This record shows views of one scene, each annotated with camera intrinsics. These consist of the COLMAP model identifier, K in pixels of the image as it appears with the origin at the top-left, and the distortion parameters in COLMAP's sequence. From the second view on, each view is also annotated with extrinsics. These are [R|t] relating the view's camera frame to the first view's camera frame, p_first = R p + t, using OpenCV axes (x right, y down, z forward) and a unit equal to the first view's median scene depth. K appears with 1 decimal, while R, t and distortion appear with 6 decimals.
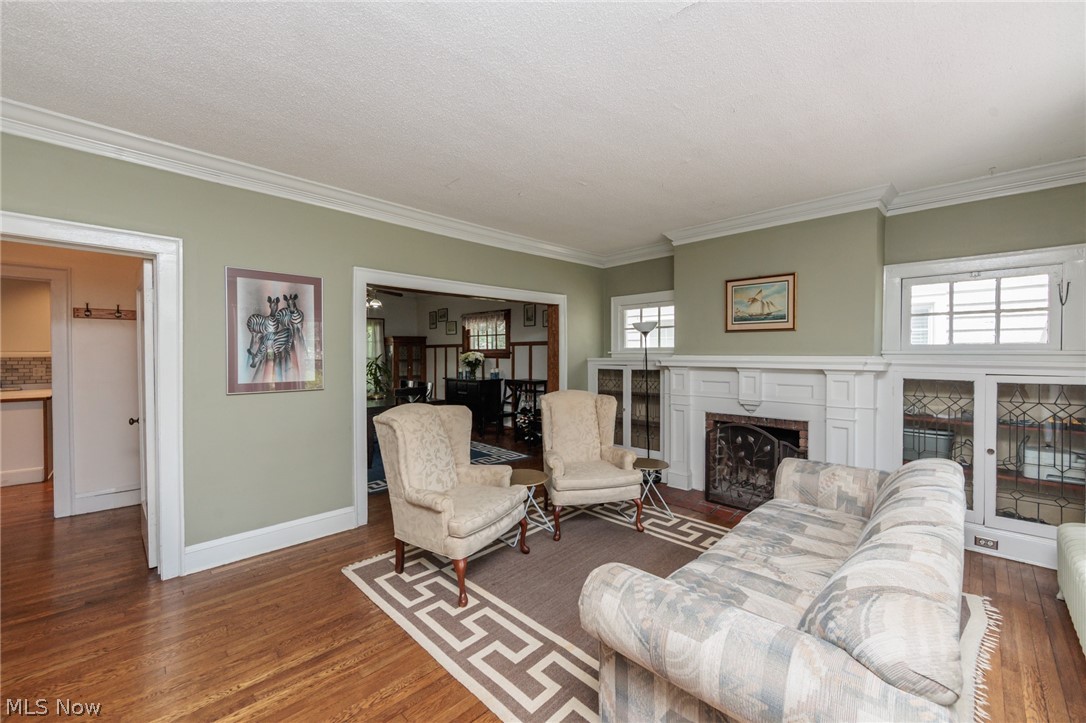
lens RADIAL K [[426.7, 0, 545.2], [0, 426.7, 355.8], [0, 0, 1]] dist [-0.000398, -0.000893]
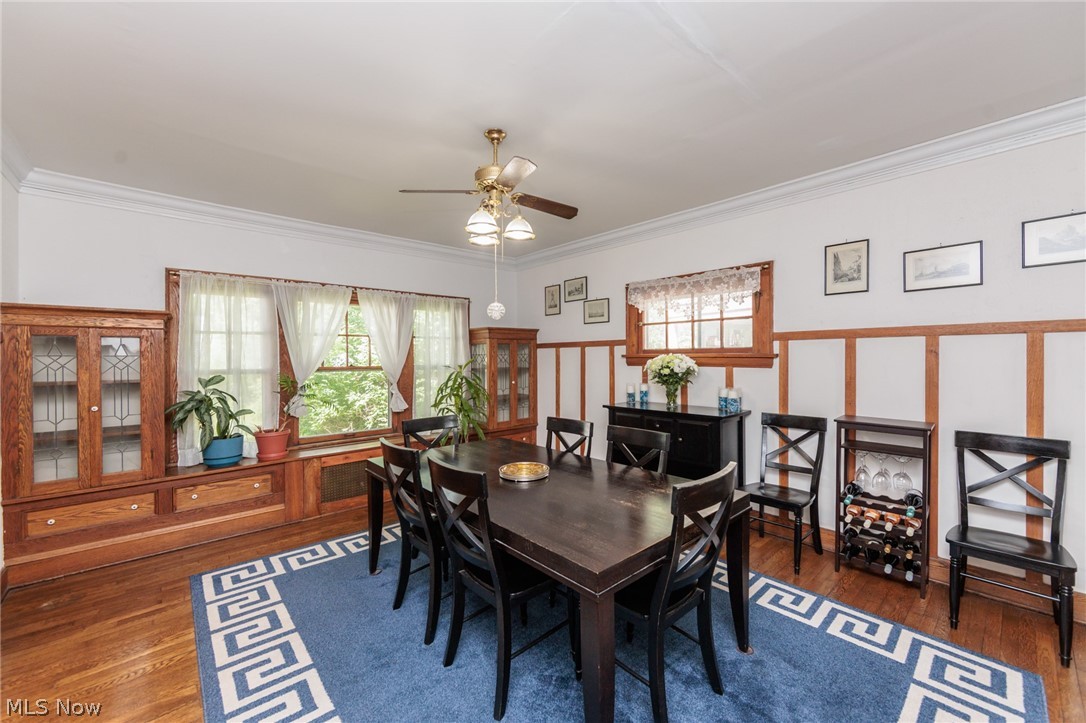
lens RADIAL K [[426.7, 0, 544.3], [0, 426.7, 362.5], [0, 0, 1]] dist [-0.000398, -0.000893]
pose [[0.998243, -0.008613, -0.058619, -0.281172], [0.009330, 0.999885, 0.011967, -0.006653], [0.058509, -0.012493, 0.998209, 0.488647]]
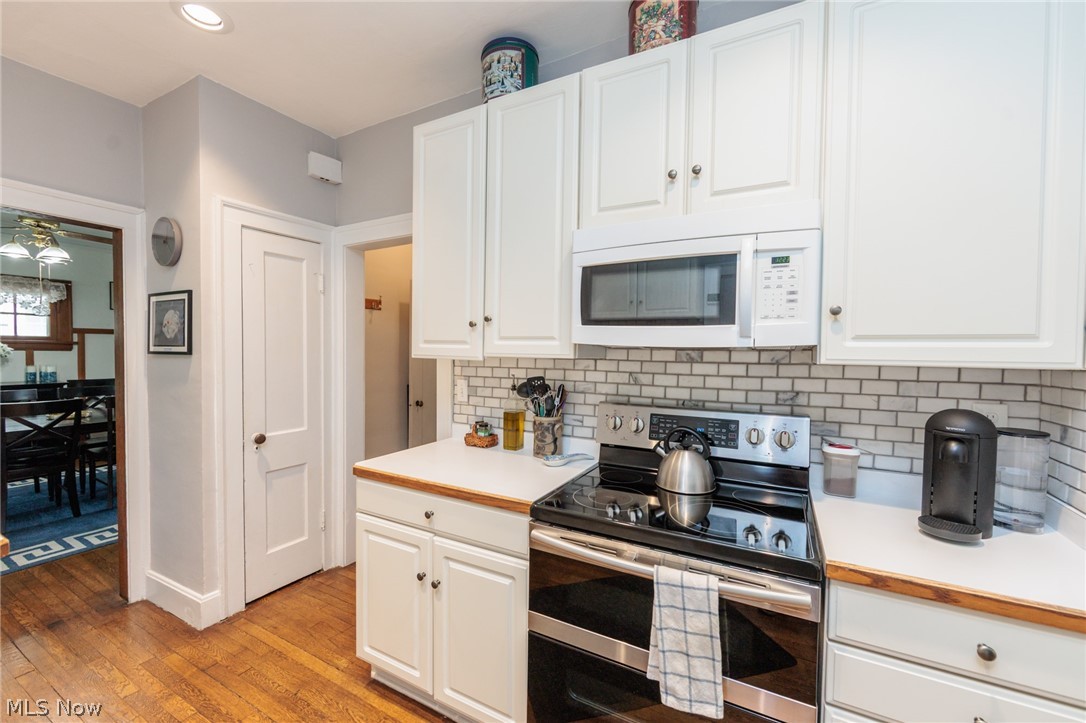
lens RADIAL K [[426.7, 0, 540.6], [0, 426.7, 360.1], [0, 0, 1]] dist [-0.000398, -0.000893]
pose [[-0.287021, -0.025045, 0.957597, -0.922281], [-0.004344, 0.999682, 0.024843, 0.000918], [-0.957915, 0.002971, -0.287038, 0.422558]]
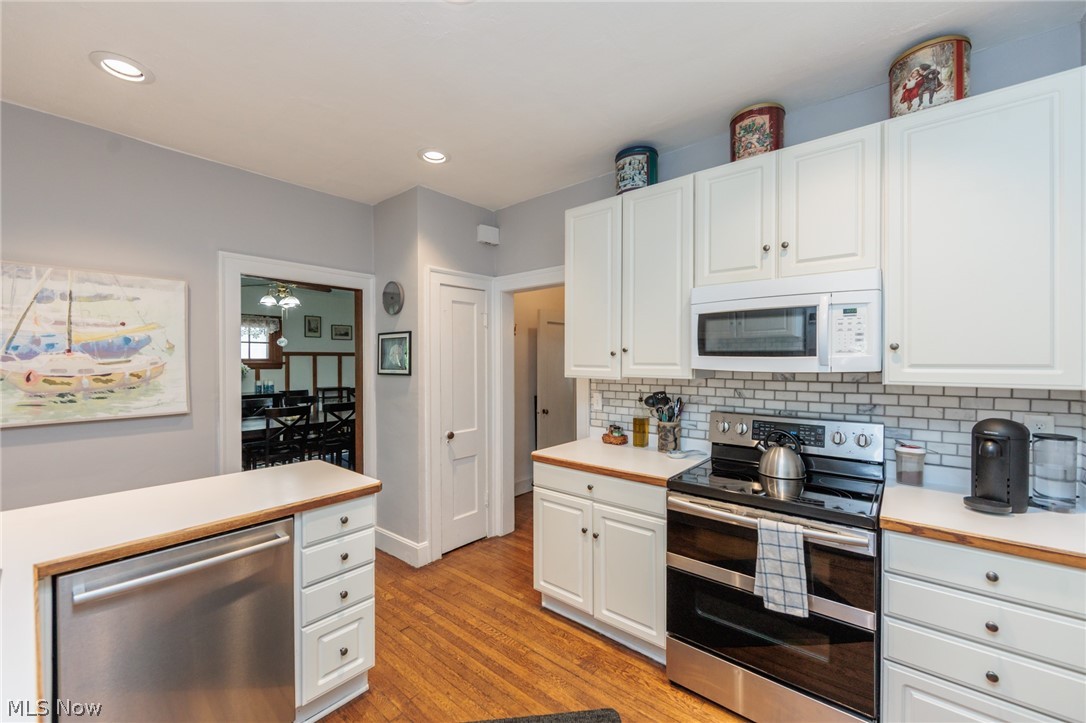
lens RADIAL K [[426.7, 0, 545.0], [0, 426.7, 360.2], [0, 0, 1]] dist [-0.000398, -0.000893]
pose [[-0.096167, -0.001036, 0.995365, -1.006149], [0.008292, 0.999964, 0.001842, -0.009051], [-0.995331, 0.008431, -0.096154, 0.474794]]
